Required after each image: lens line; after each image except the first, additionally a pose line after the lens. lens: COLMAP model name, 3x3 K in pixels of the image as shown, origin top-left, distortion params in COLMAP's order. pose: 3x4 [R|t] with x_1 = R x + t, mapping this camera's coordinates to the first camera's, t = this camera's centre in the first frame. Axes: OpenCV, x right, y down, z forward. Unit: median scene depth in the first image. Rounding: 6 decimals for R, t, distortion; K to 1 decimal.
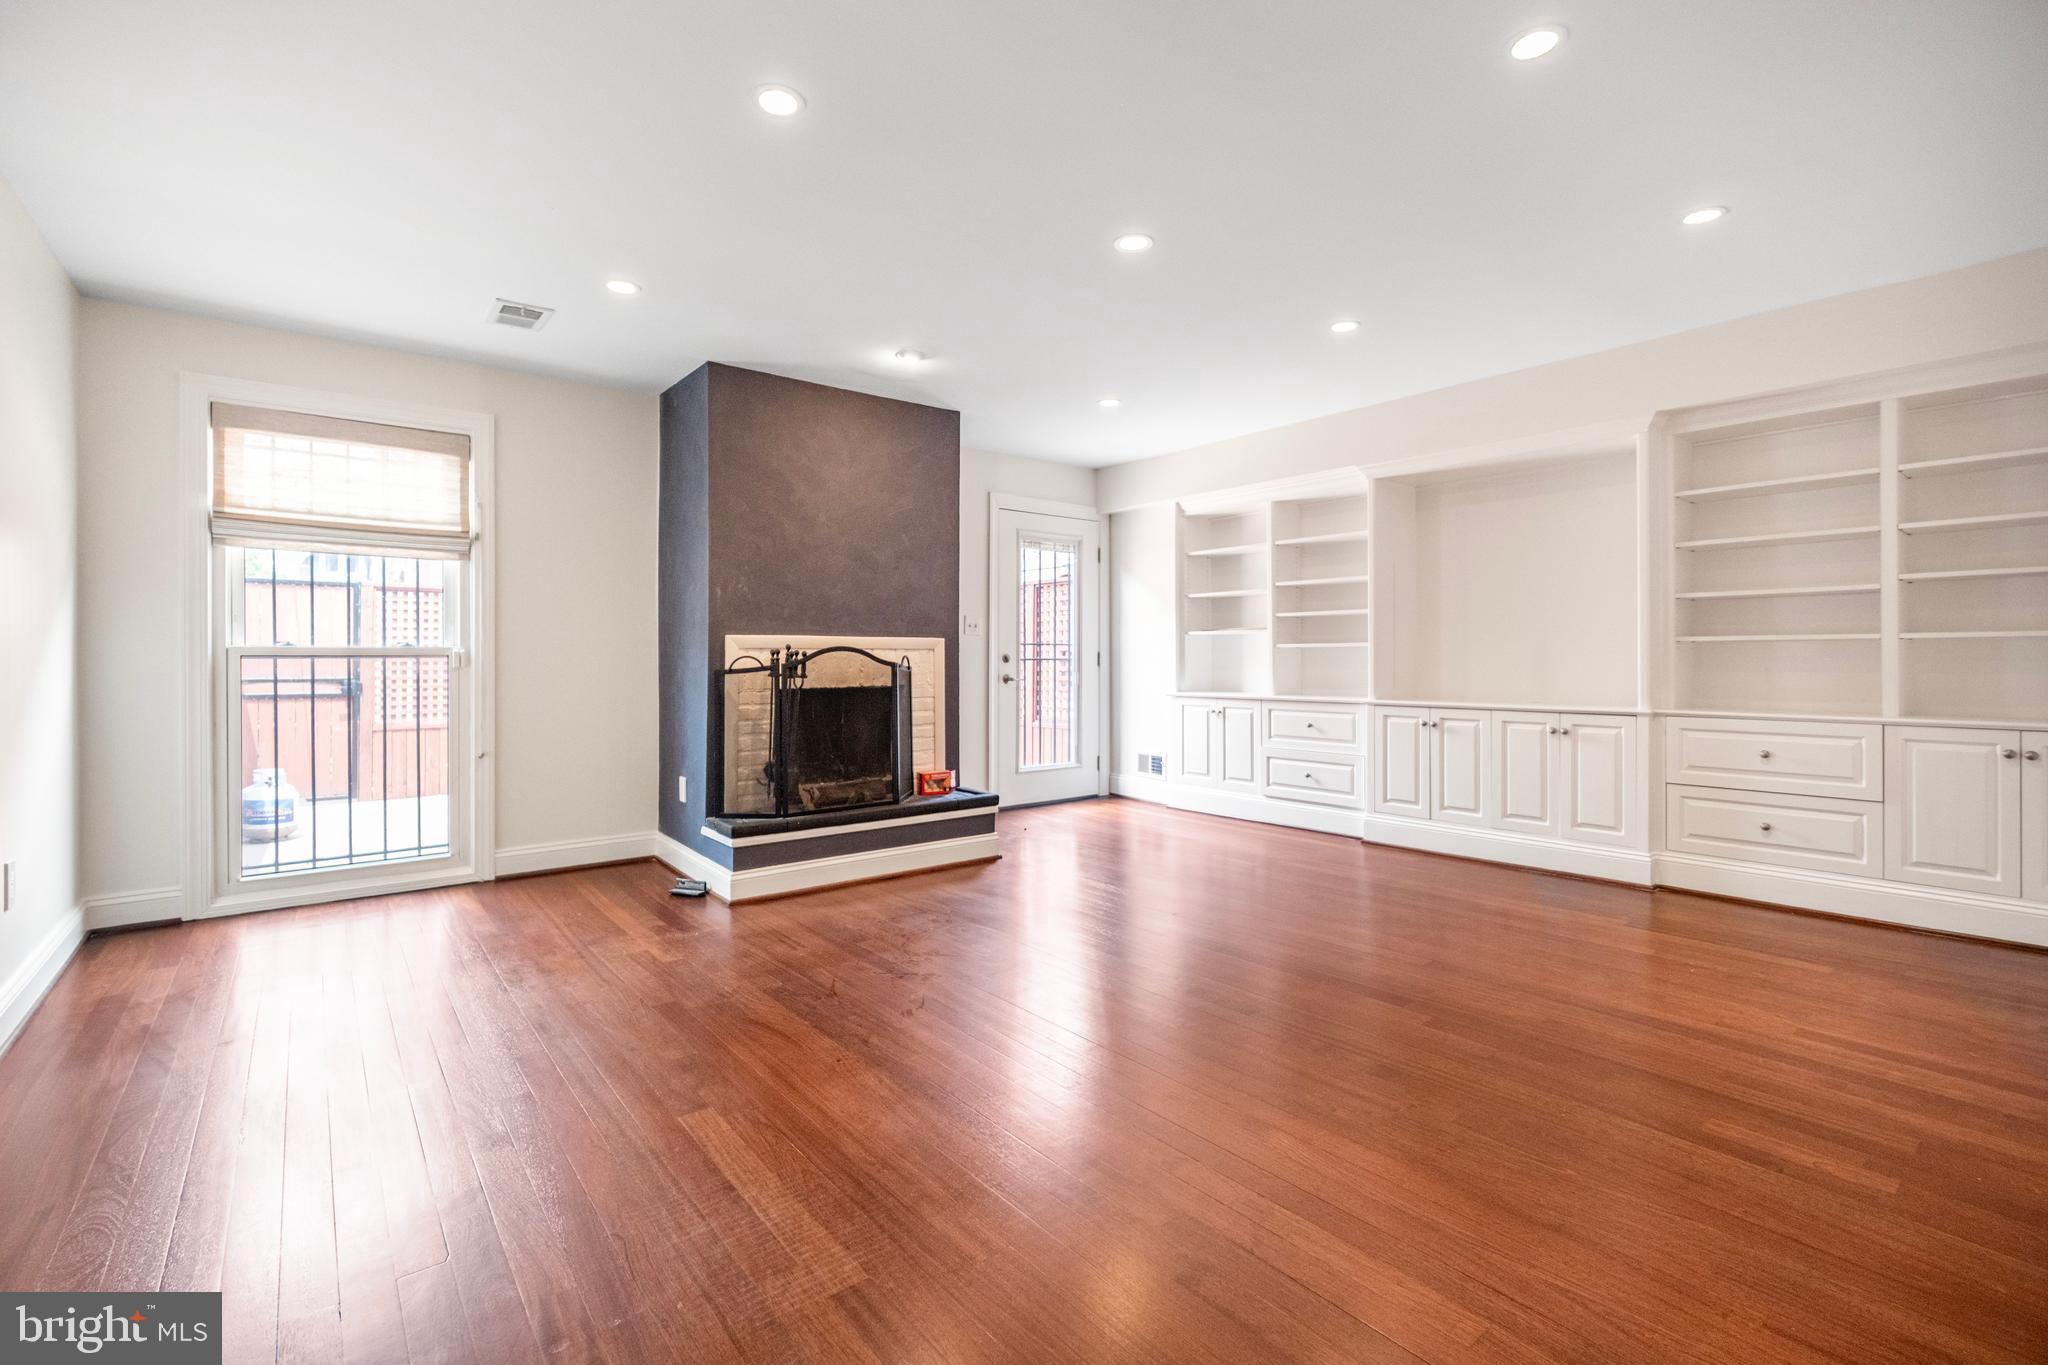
lens RADIAL K [[915.1, 0, 1038.6], [0, 915.1, 661.4], [0, 0, 1]] dist [0.003150, 0.000949]
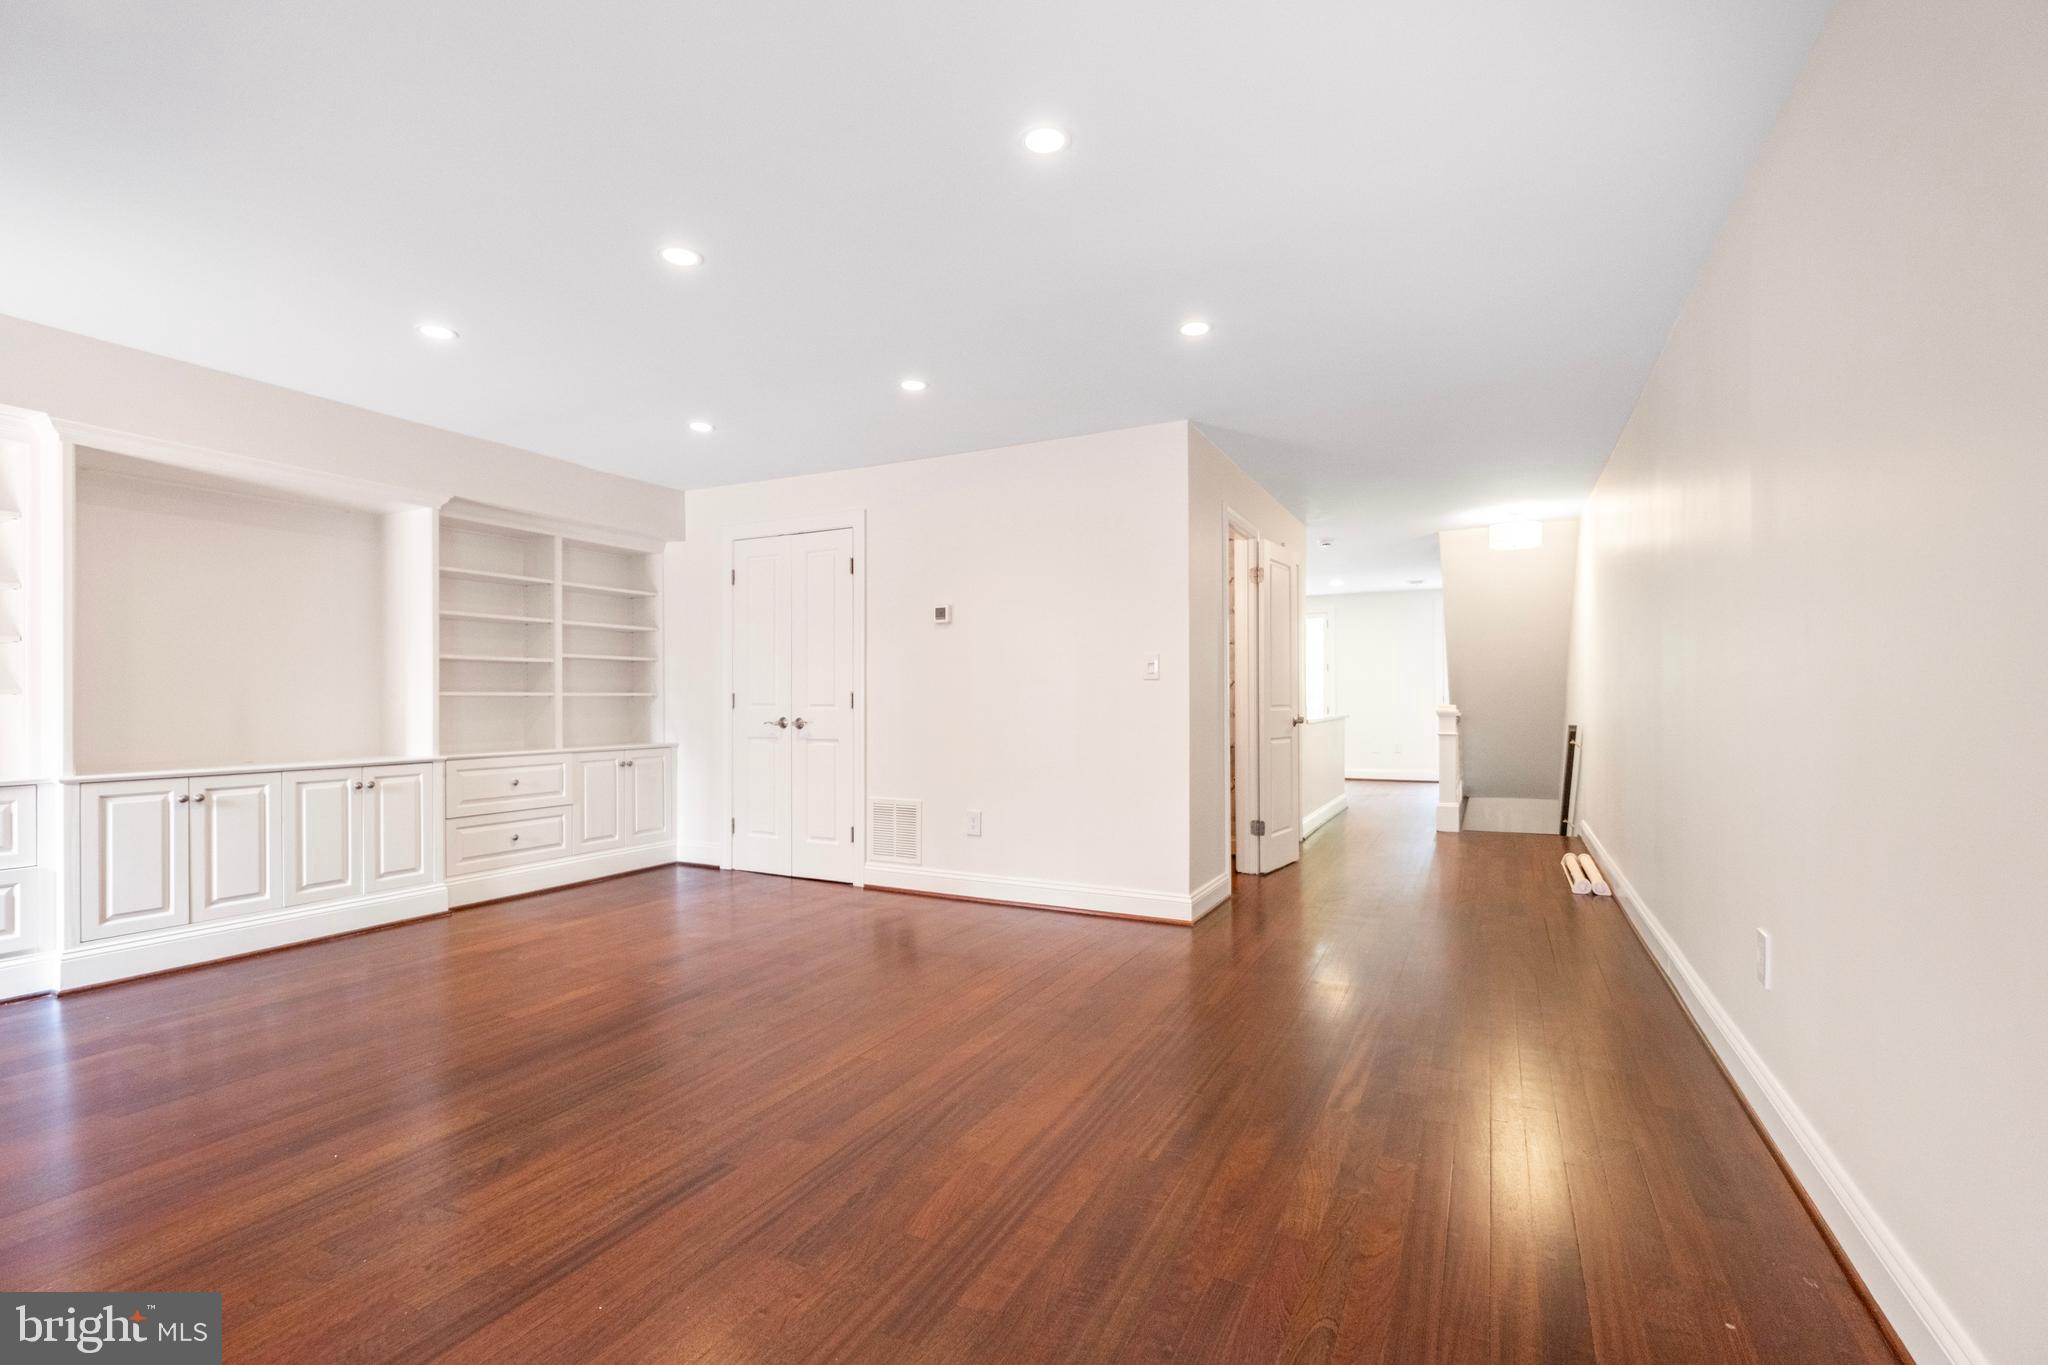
lens RADIAL K [[915.1, 0, 1035.7], [0, 915.1, 697.3], [0, 0, 1]] dist [0.003150, 0.000949]
pose [[-0.405299, 0.012936, 0.914093, -0.605821], [0.014078, 0.999870, -0.007907, -0.000436], [-0.914076, 0.009664, -0.405428, 0.717342]]
